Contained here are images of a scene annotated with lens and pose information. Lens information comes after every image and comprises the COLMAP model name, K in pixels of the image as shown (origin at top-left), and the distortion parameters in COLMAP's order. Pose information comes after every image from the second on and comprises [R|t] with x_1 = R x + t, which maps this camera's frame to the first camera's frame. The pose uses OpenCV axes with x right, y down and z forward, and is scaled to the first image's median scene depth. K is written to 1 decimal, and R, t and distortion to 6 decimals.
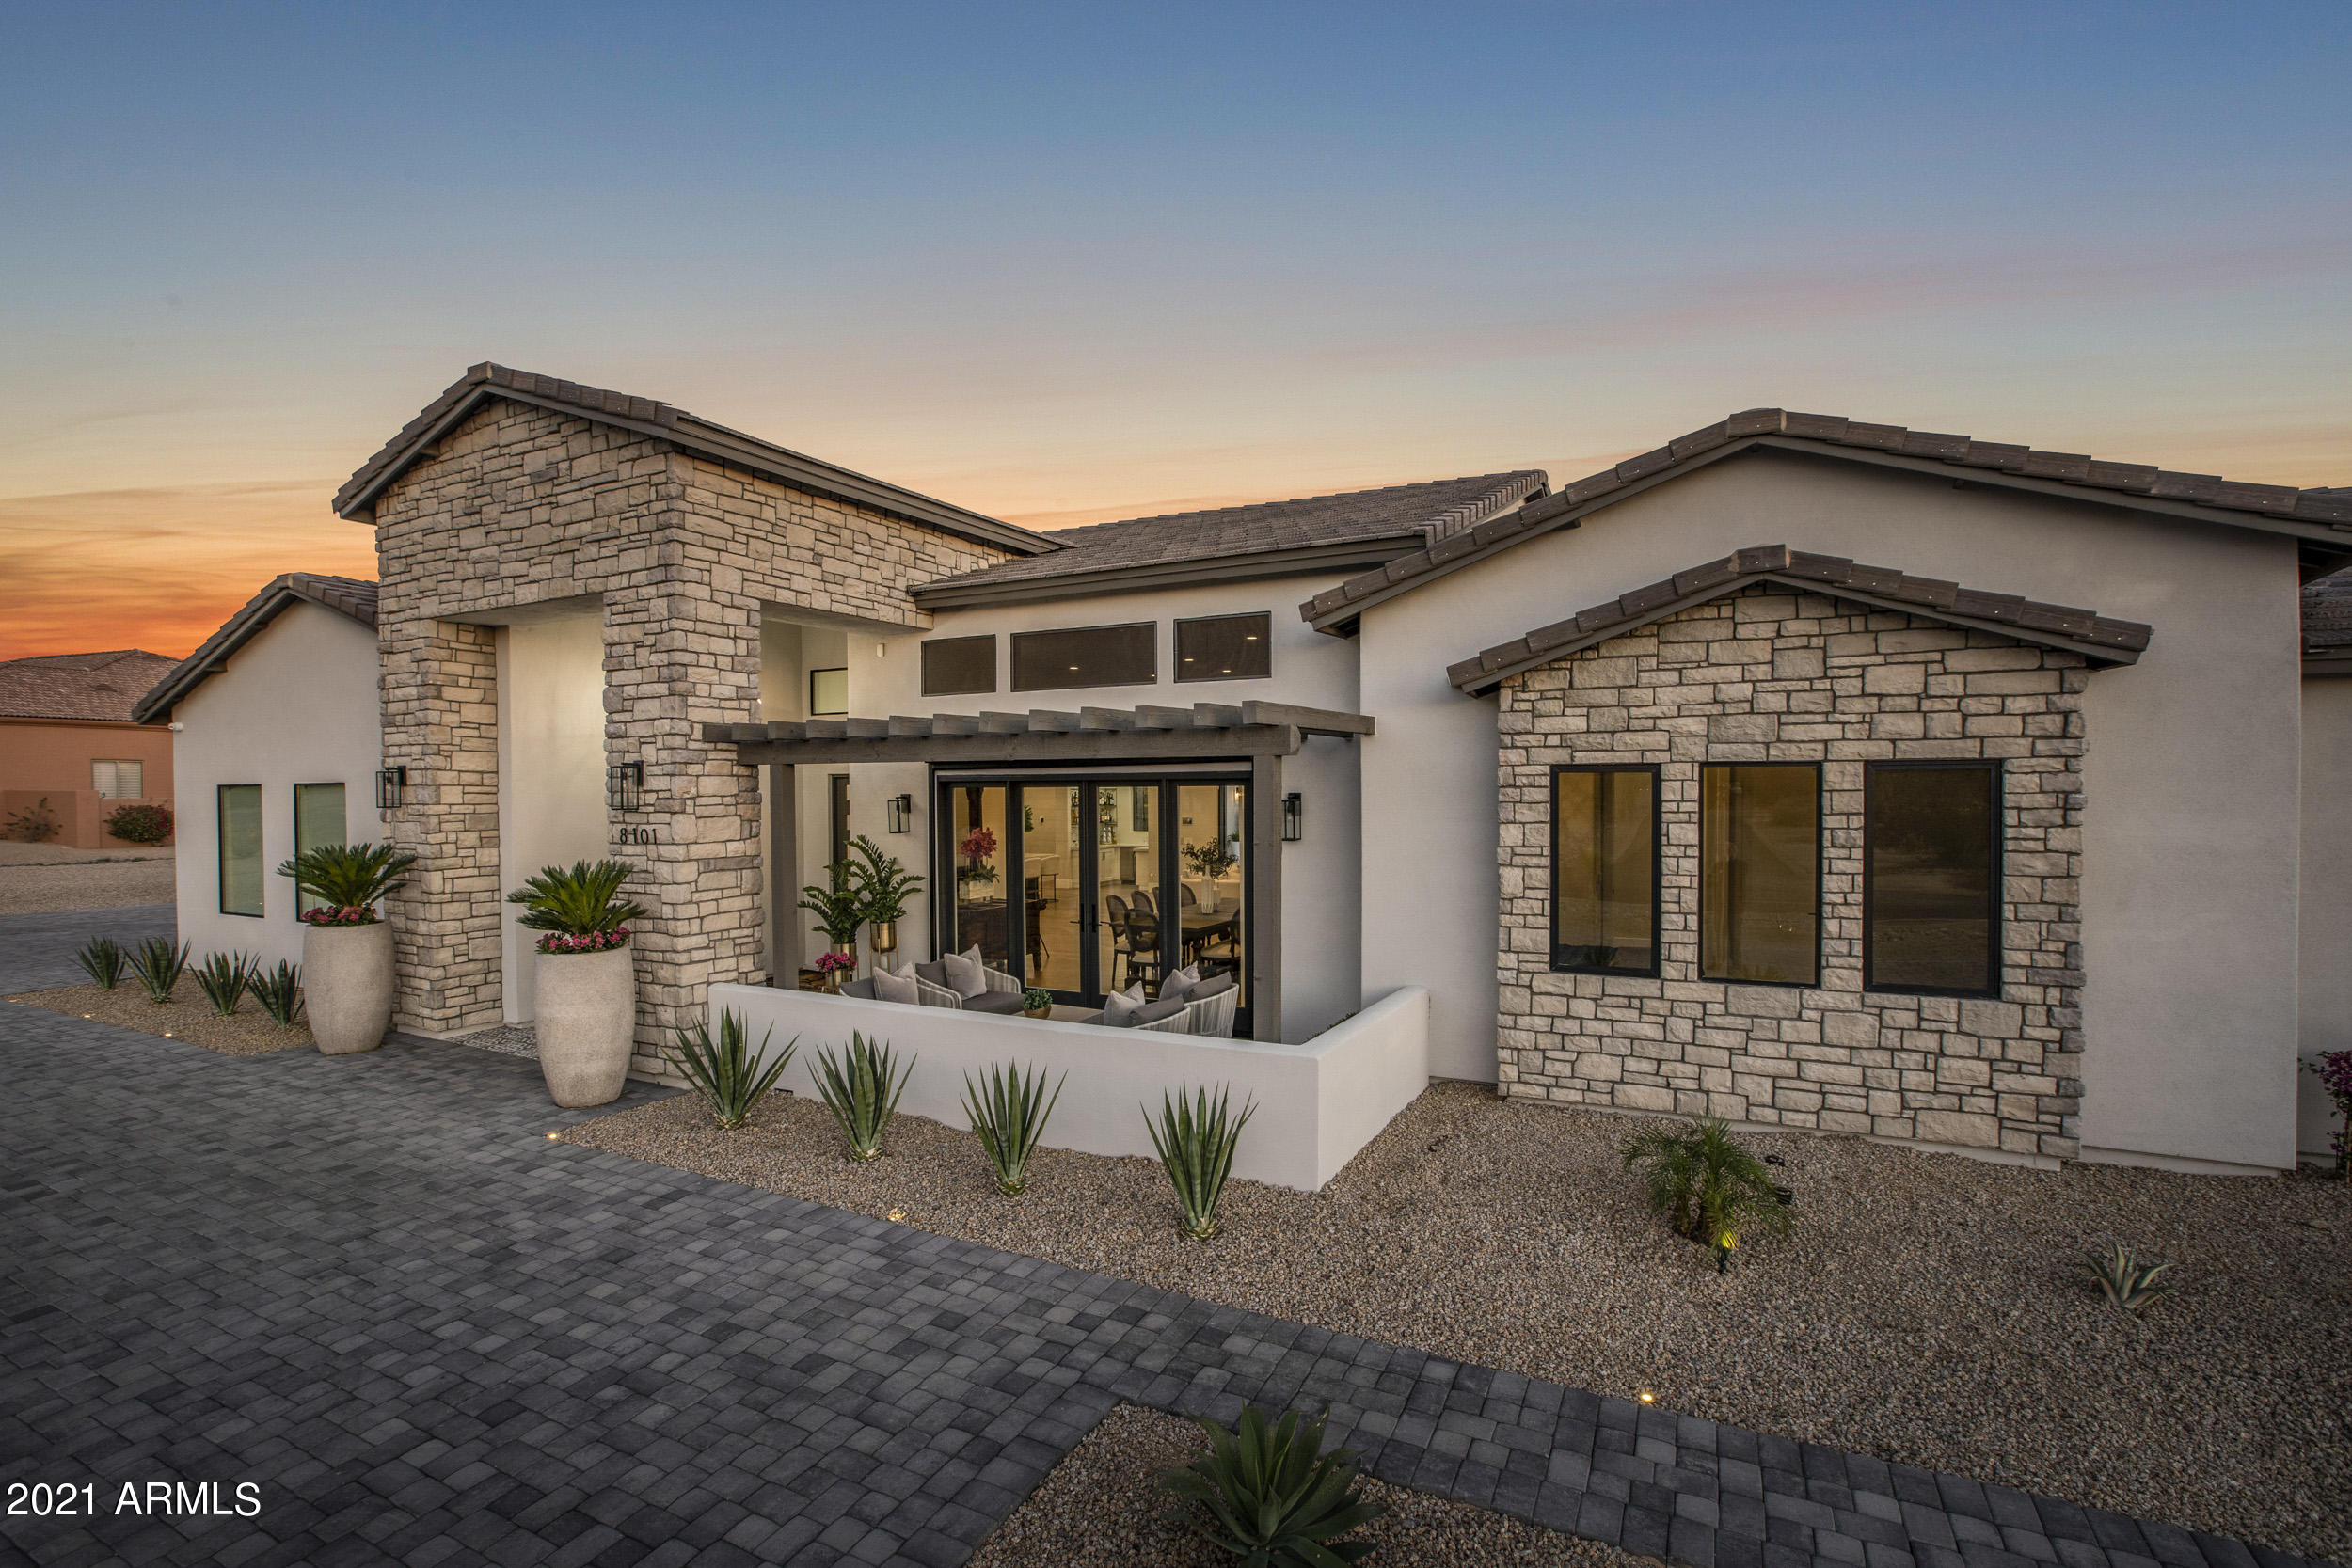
lens RADIAL K [[1084.2, 0, 1168.7], [0, 1084.2, 807.5], [0, 0, 1]] dist [-0.057581, 0.023700]
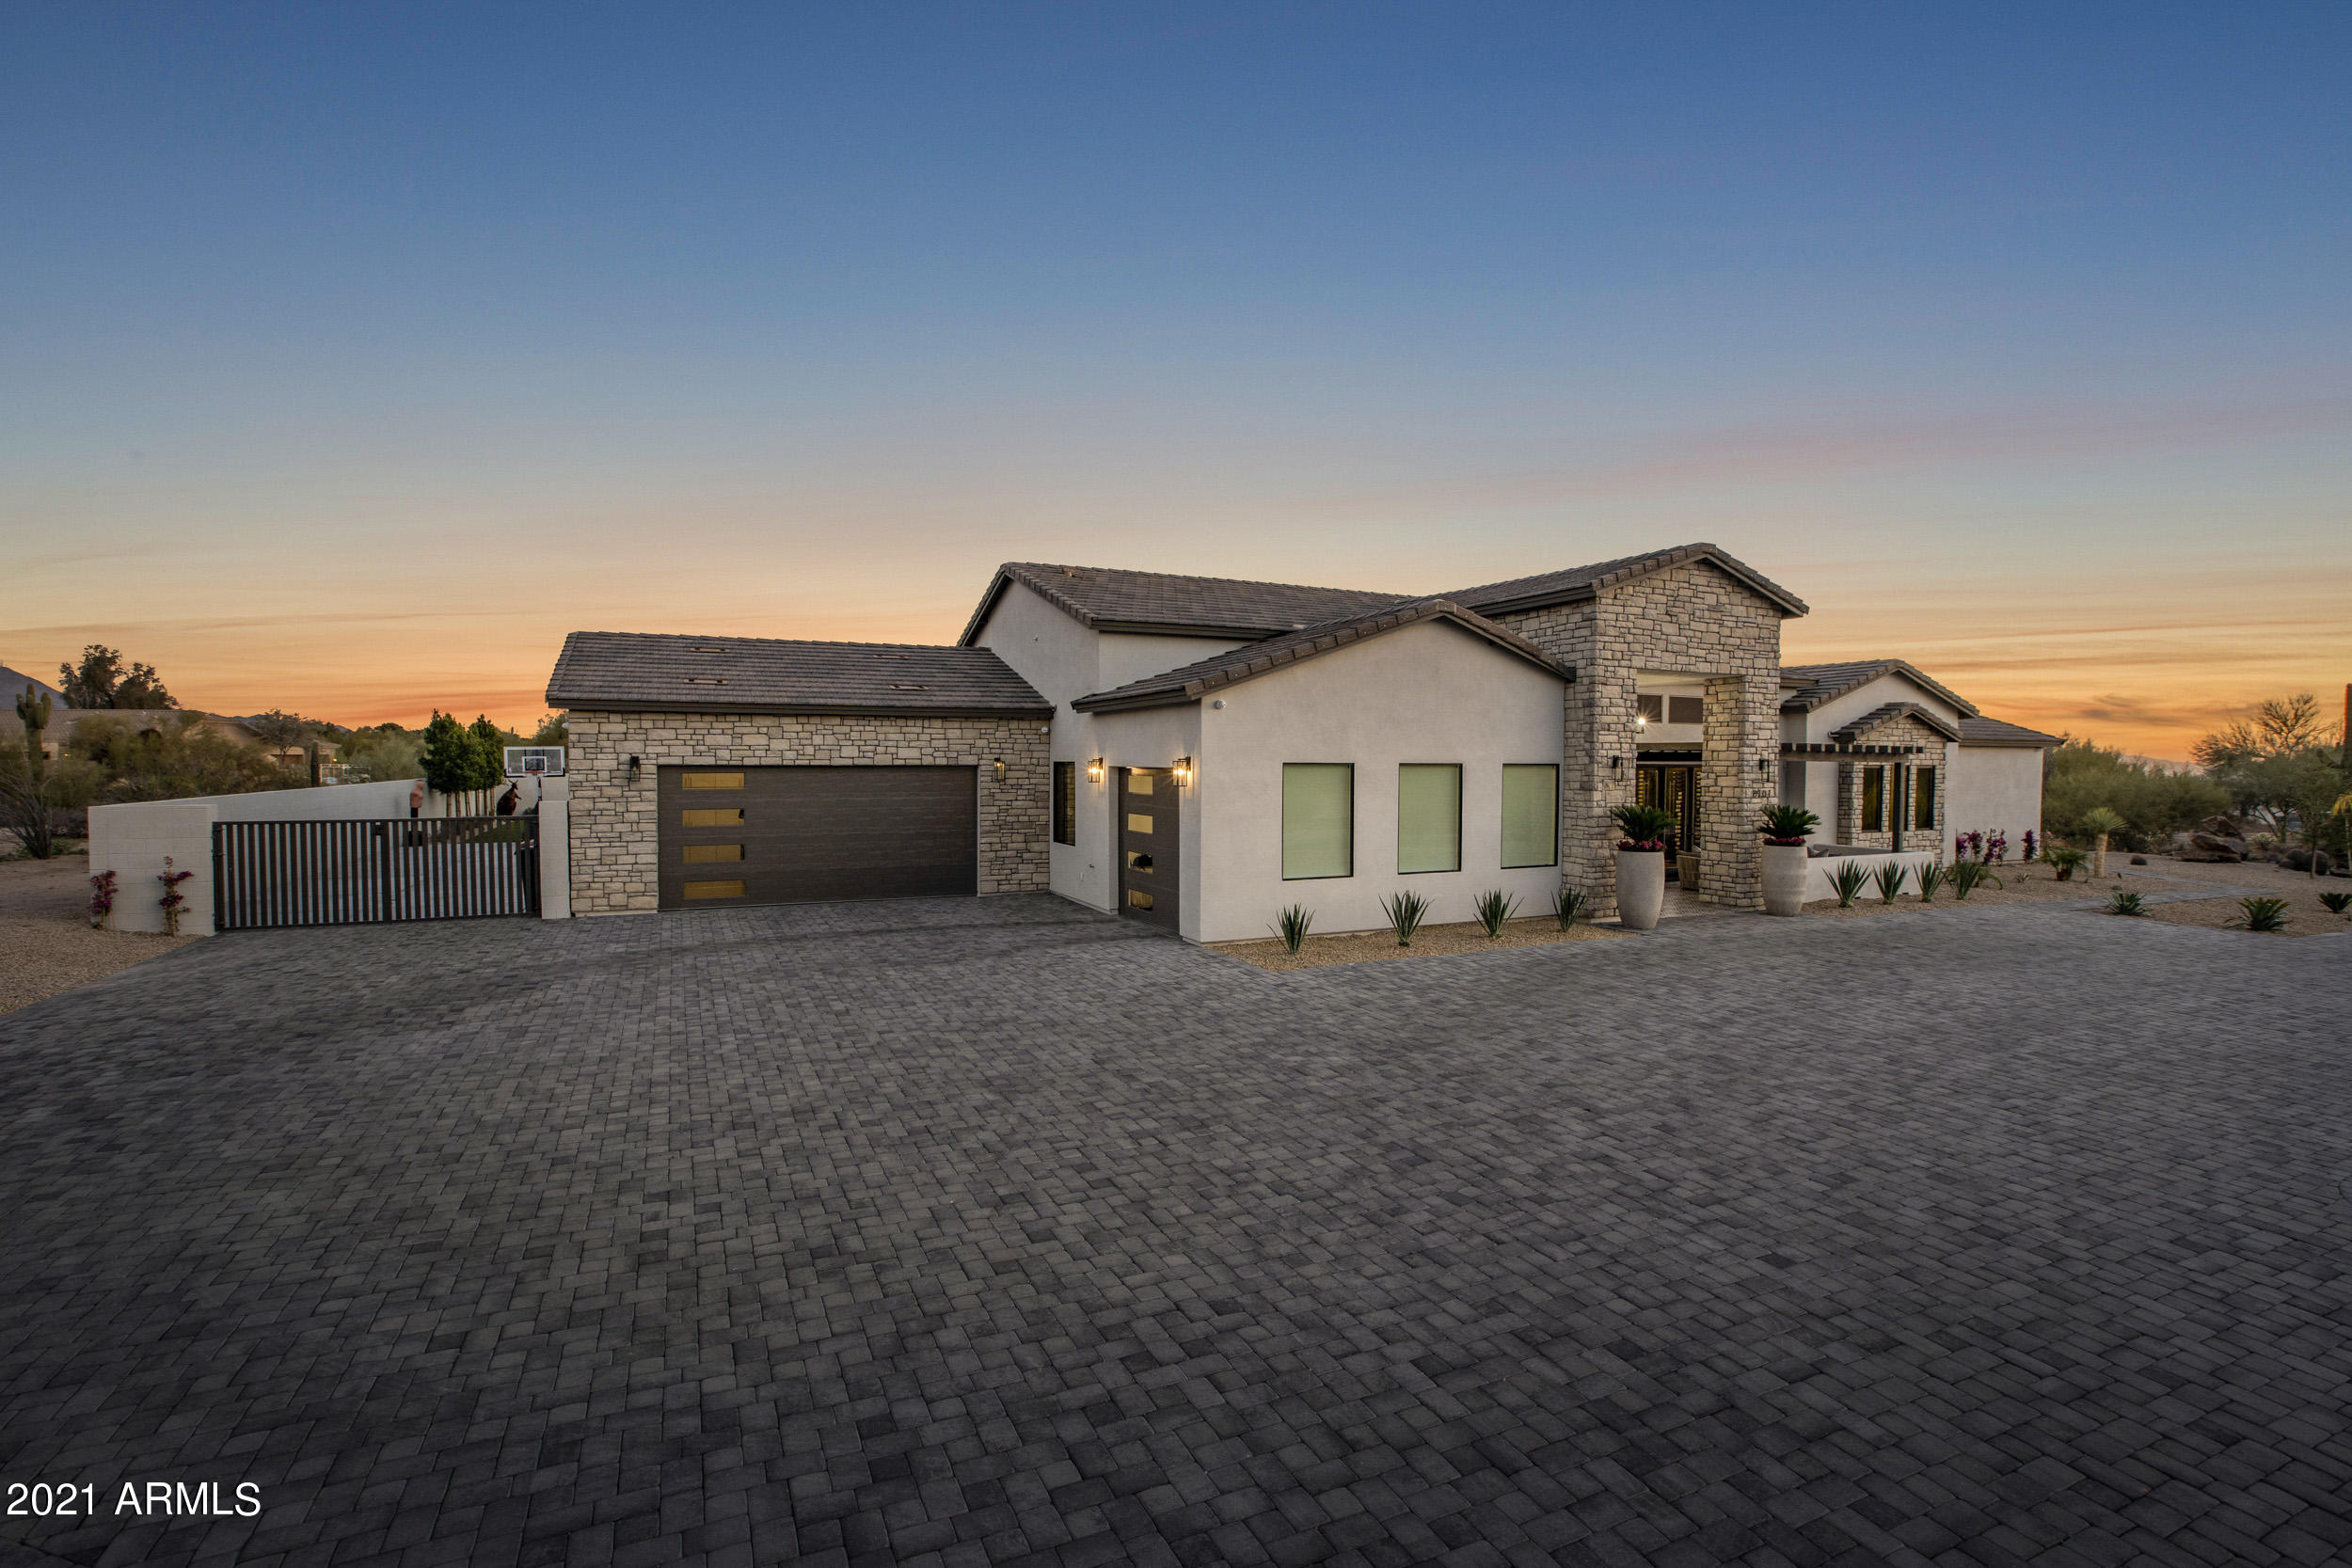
lens RADIAL K [[1084.2, 0, 1168.7], [0, 1084.2, 807.5], [0, 0, 1]] dist [-0.057581, 0.023700]
pose [[0.611988, -0.024447, 0.790489, -2.932941], [0.006491, 0.999644, 0.025890, -0.008841], [-0.790840, -0.010713, 0.611929, 0.641600]]
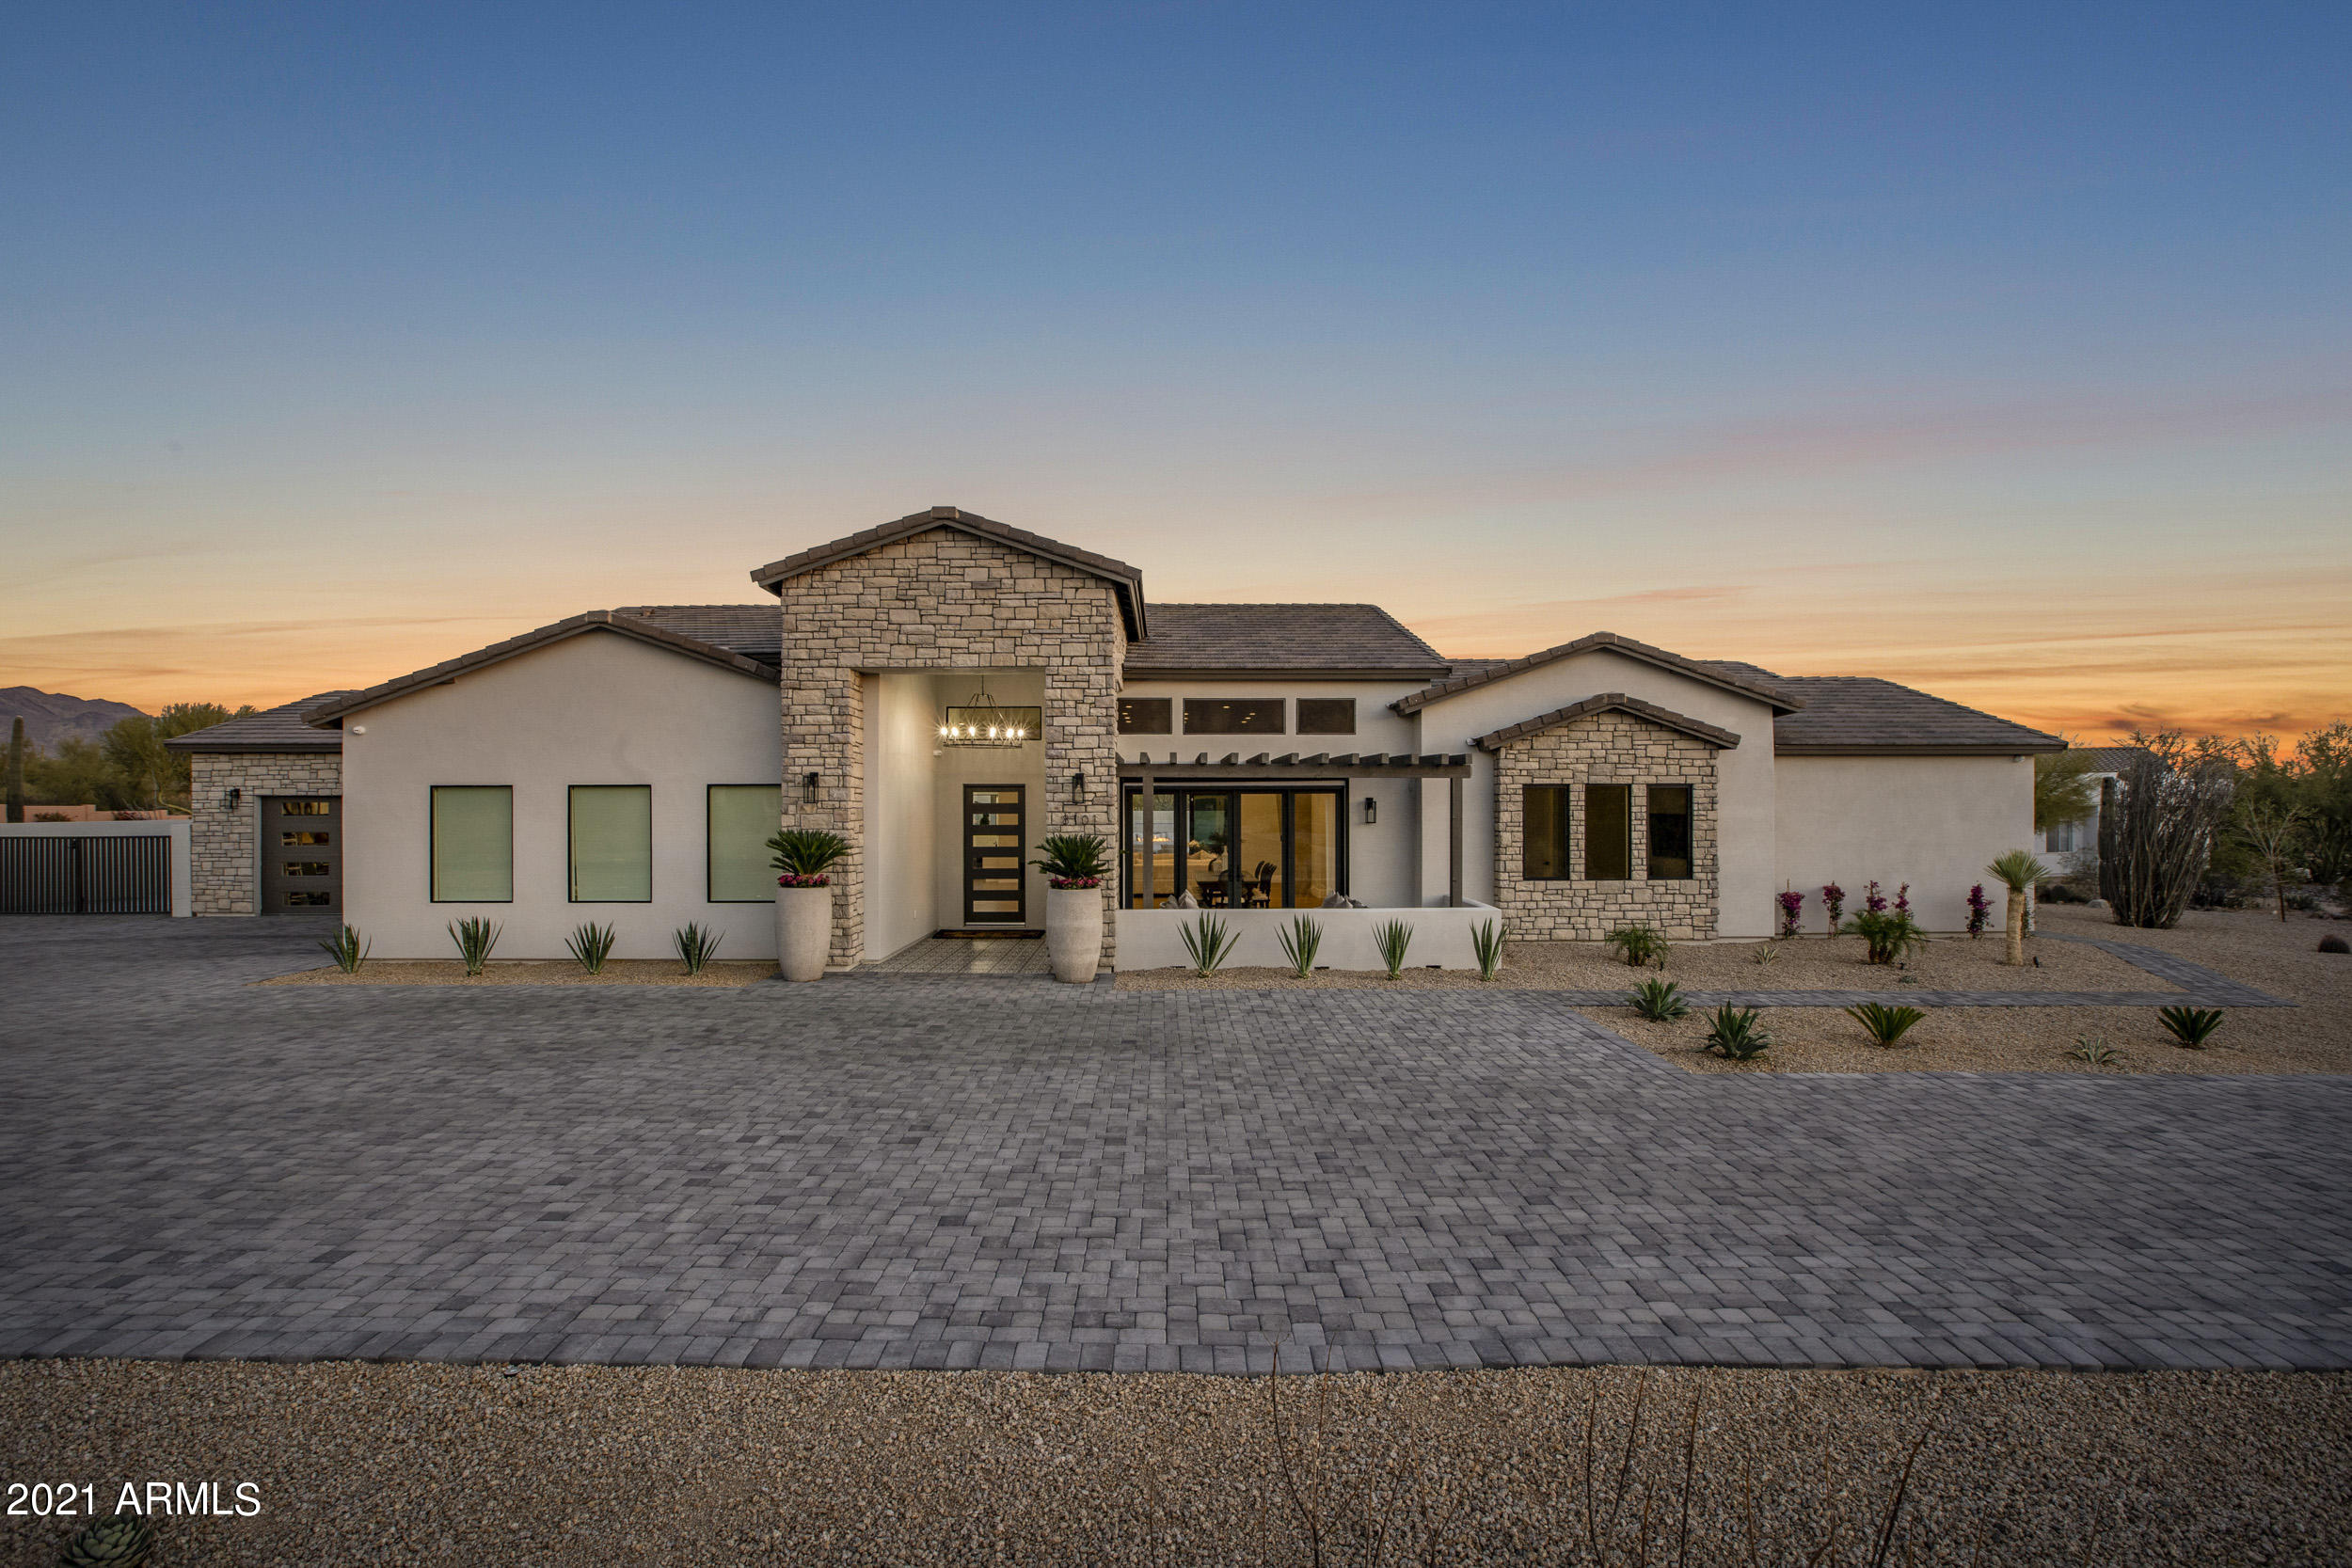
lens RADIAL K [[1084.2, 0, 1168.7], [0, 1084.2, 807.5], [0, 0, 1]] dist [-0.057581, 0.023700]
pose [[0.885335, 0.003742, 0.464938, -1.155339], [0.004695, 0.999845, -0.016986, 0.036819], [-0.464929, 0.017221, 0.885180, -0.523994]]
